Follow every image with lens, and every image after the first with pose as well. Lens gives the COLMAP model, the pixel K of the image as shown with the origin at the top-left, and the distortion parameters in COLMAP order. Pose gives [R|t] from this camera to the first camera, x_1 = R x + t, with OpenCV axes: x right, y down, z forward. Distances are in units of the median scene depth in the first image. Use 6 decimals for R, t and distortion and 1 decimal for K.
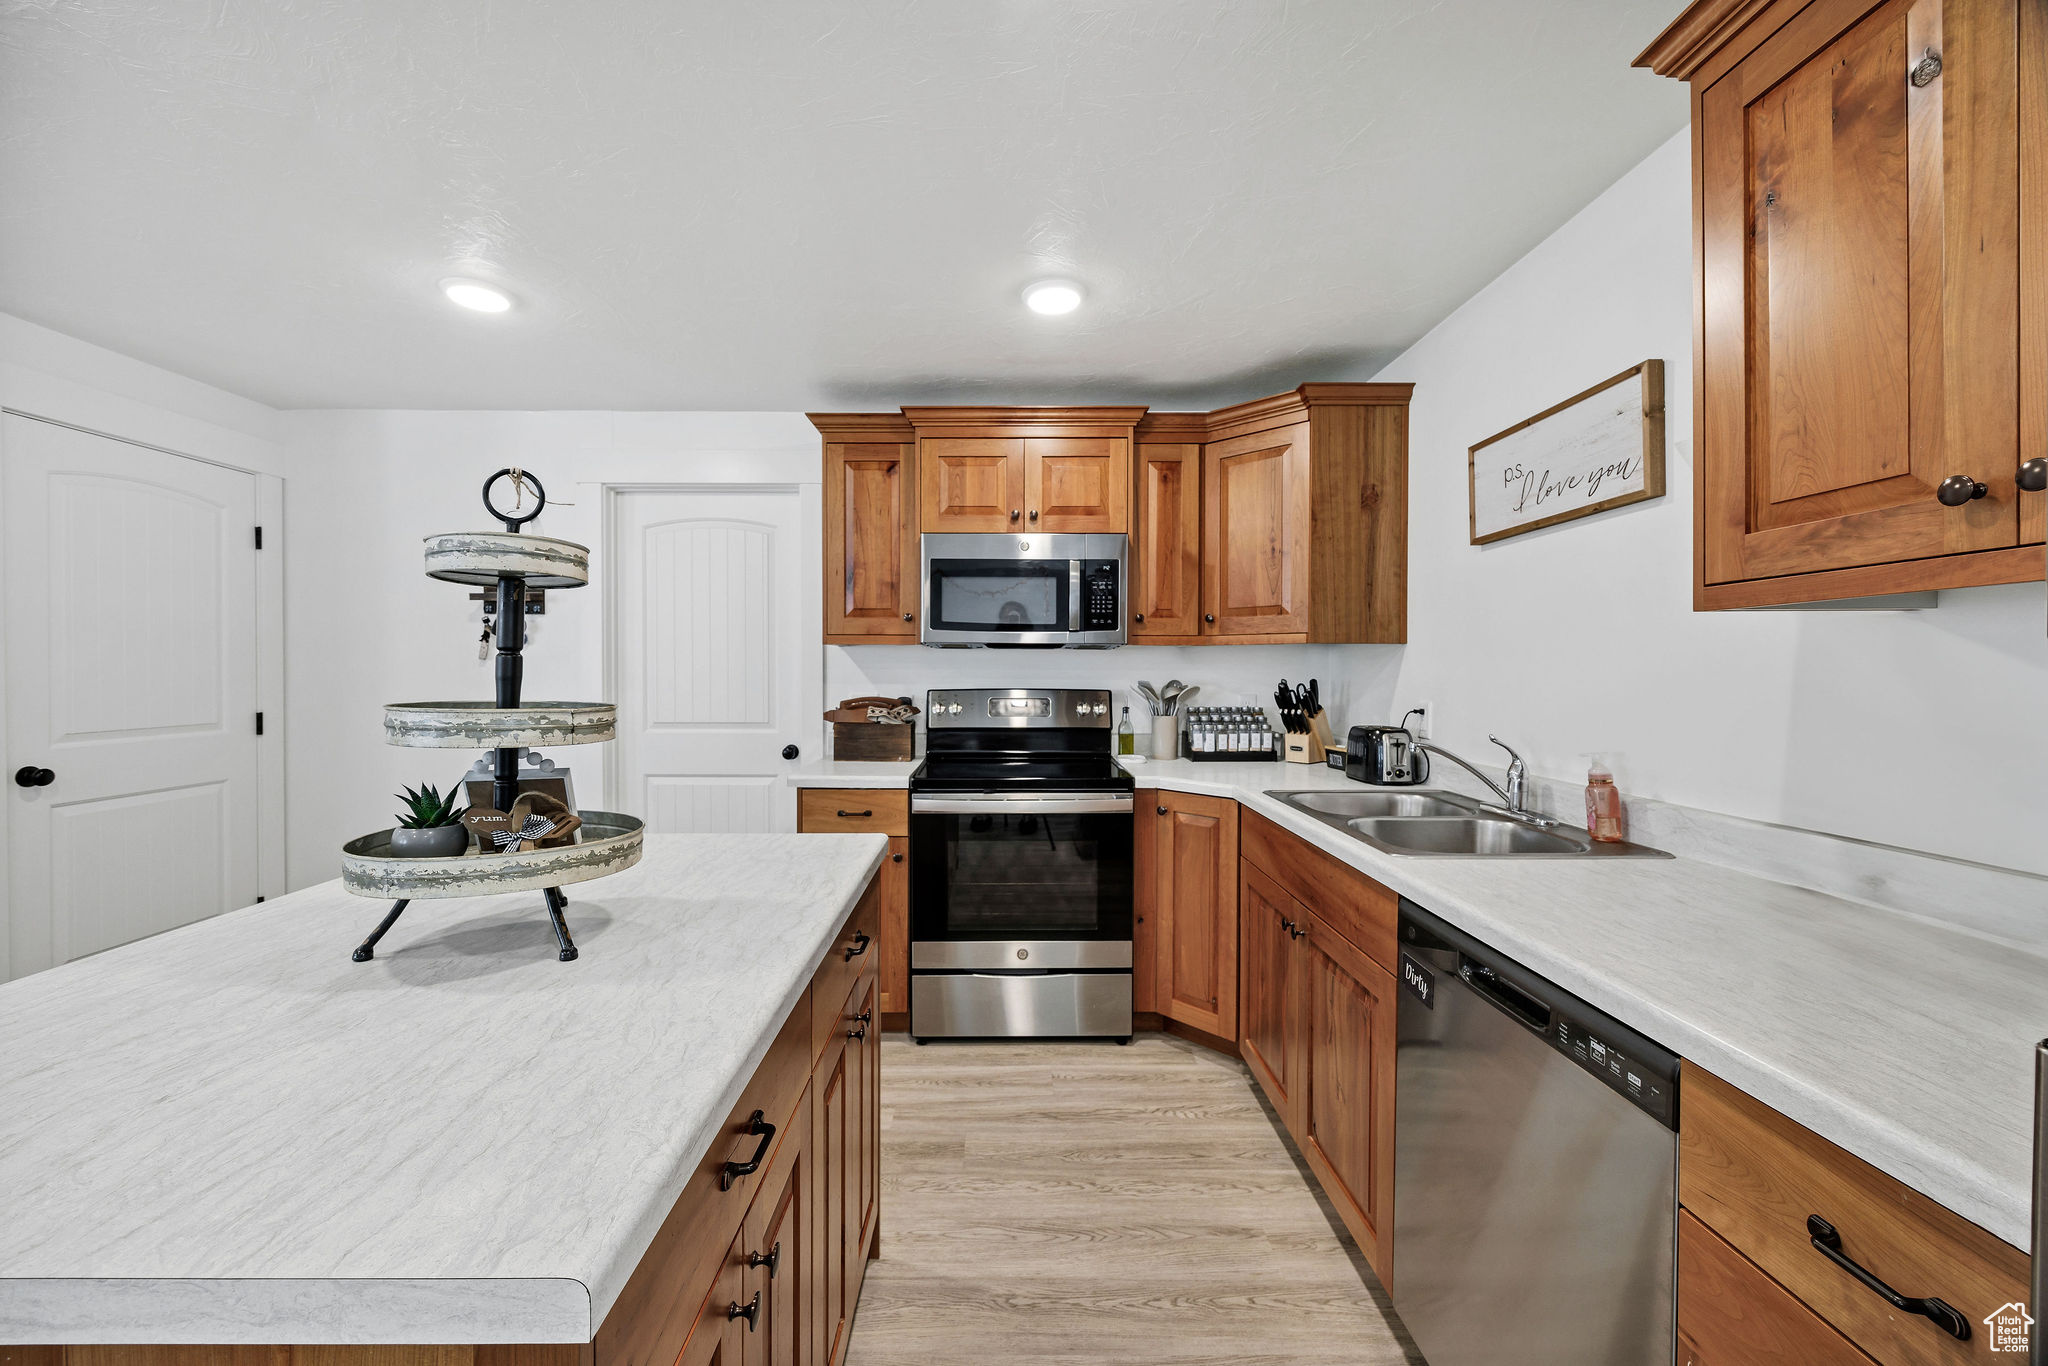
lens RADIAL K [[791.4, 0, 1025.4], [0, 791.4, 673.1], [0, 0, 1]] dist [-0.002873, -0.000643]
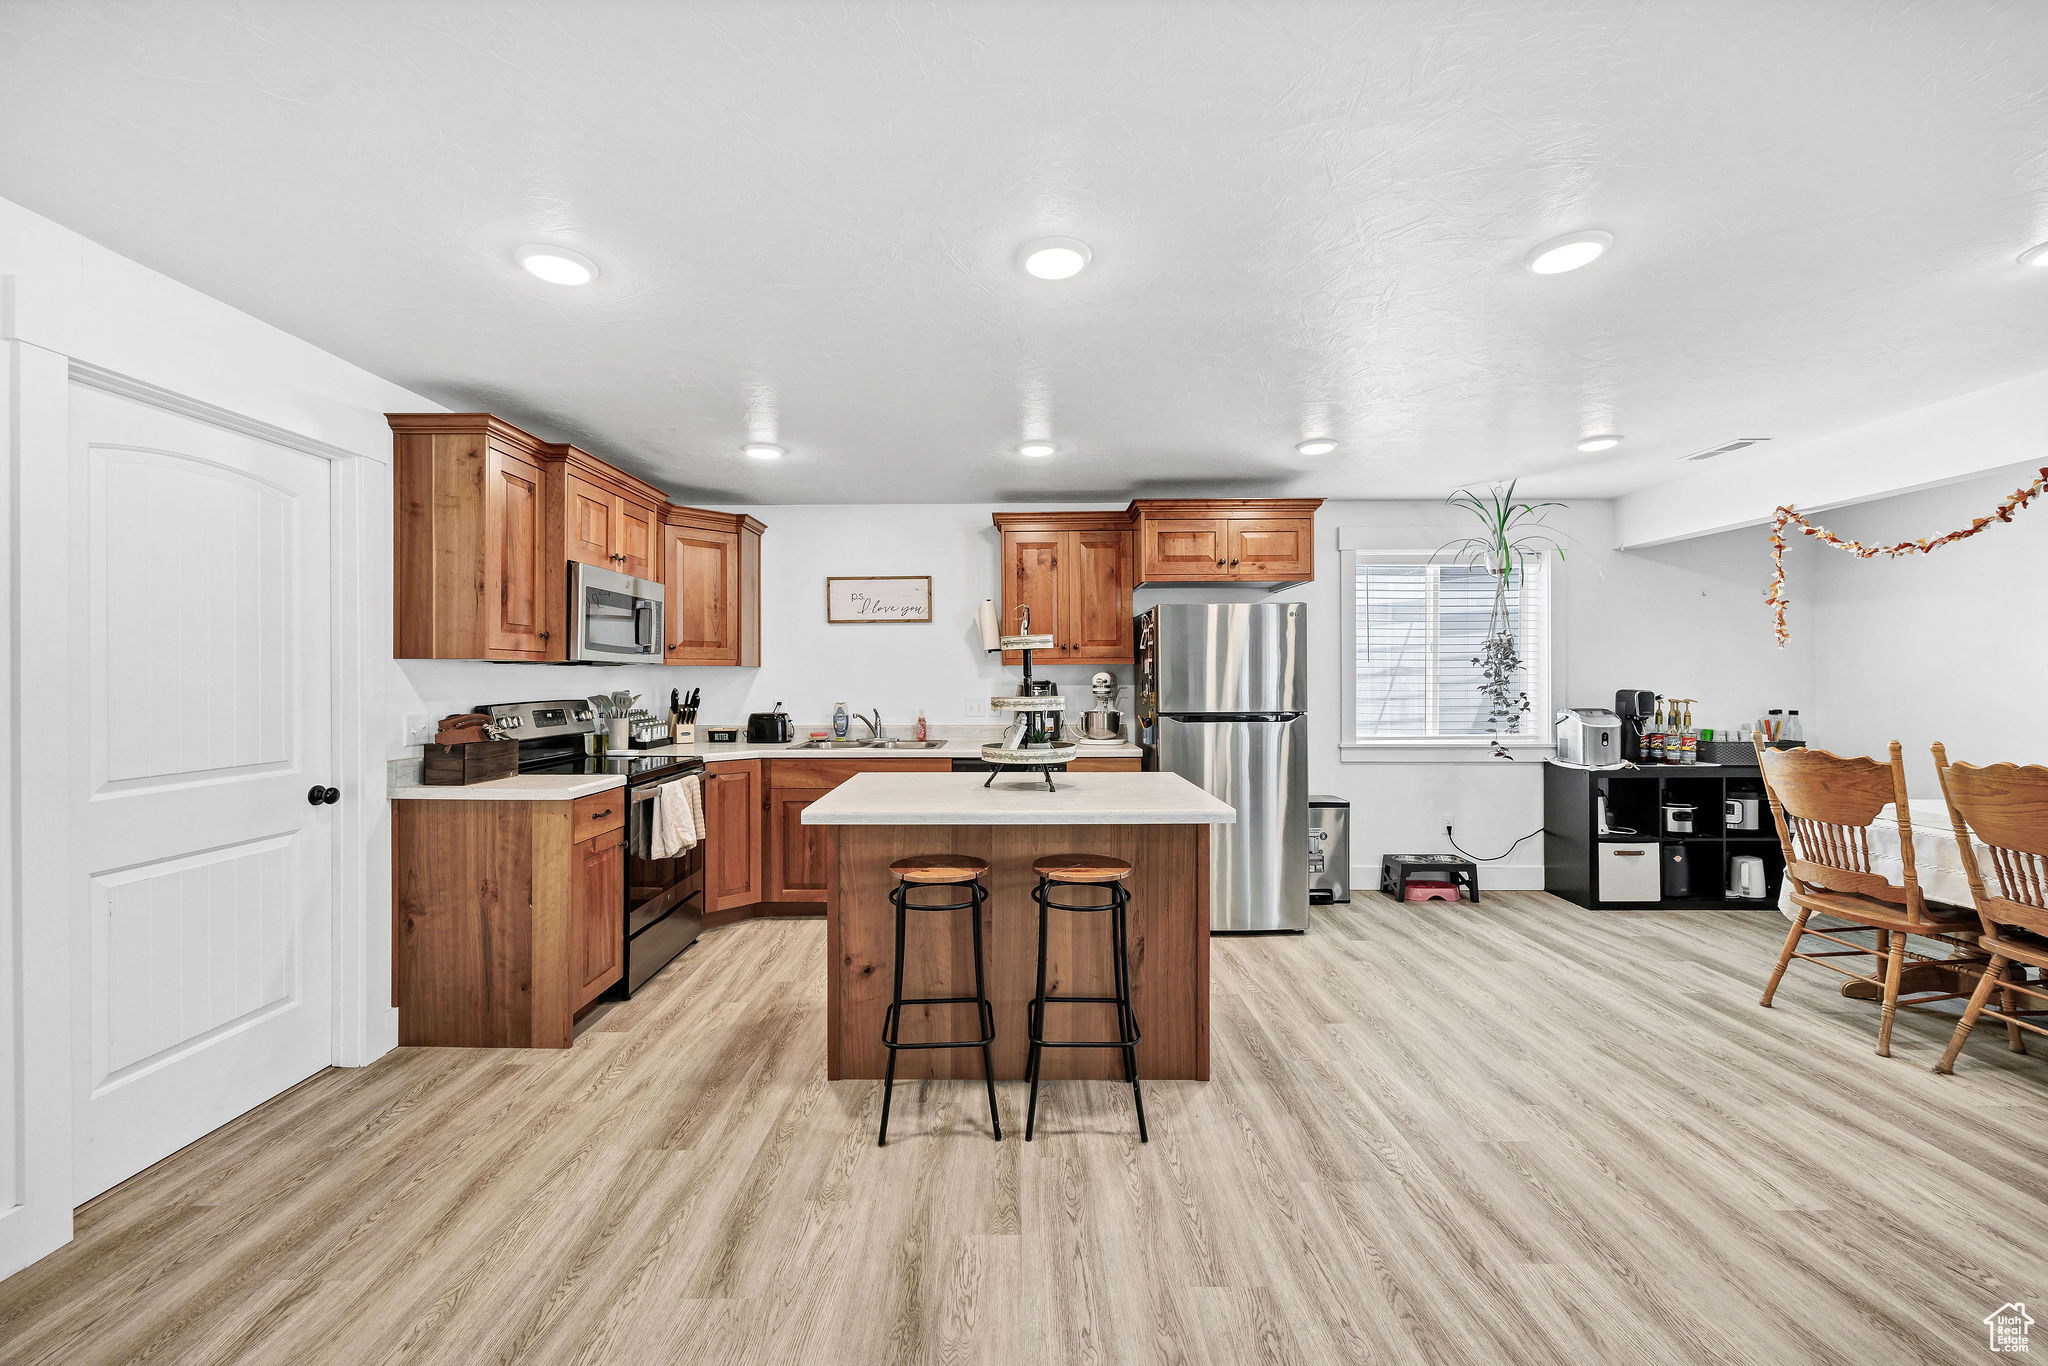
lens RADIAL K [[791.4, 0, 993.4], [0, 791.4, 675.7], [0, 0, 1]] dist [-0.002873, -0.000643]
pose [[0.029557, -0.001023, 0.999563, -1.265629], [0.006353, 0.999979, 0.000836, -0.015058], [-0.999543, 0.006326, 0.029563, 0.399893]]
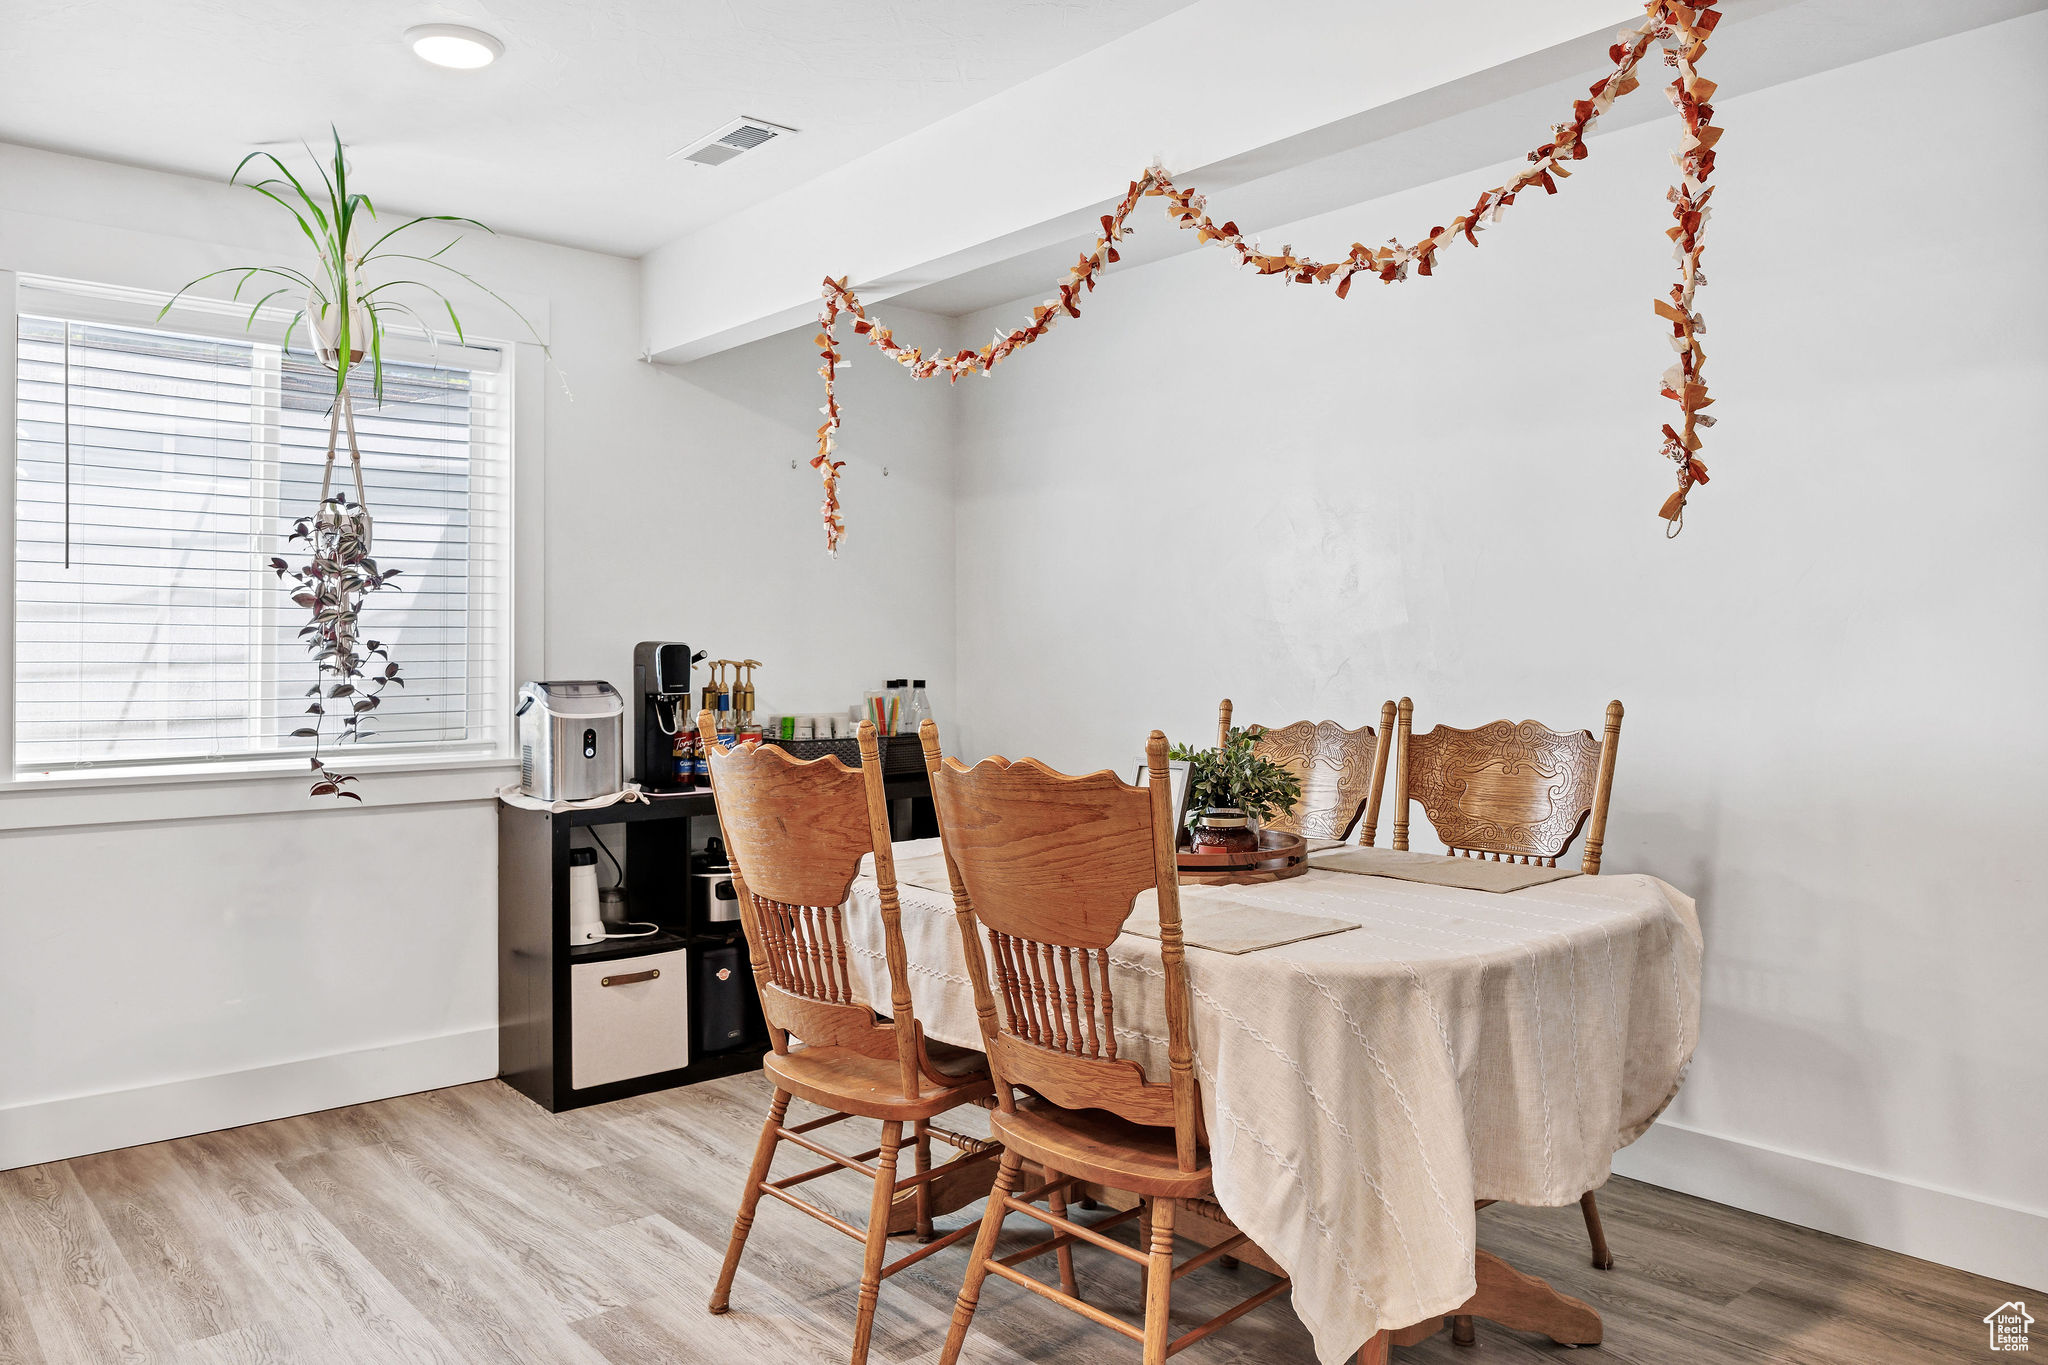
lens RADIAL K [[1453.3, 0, 1007.0], [0, 1453.3, 630.9], [0, 0, 1]] dist [-0.005177, -0.002818]
pose [[-0.636933, 0.010038, 0.770853, -0.956399], [0.002721, 0.999938, -0.010773, 0.031464], [-0.770914, -0.004765, -0.636921, -0.222253]]
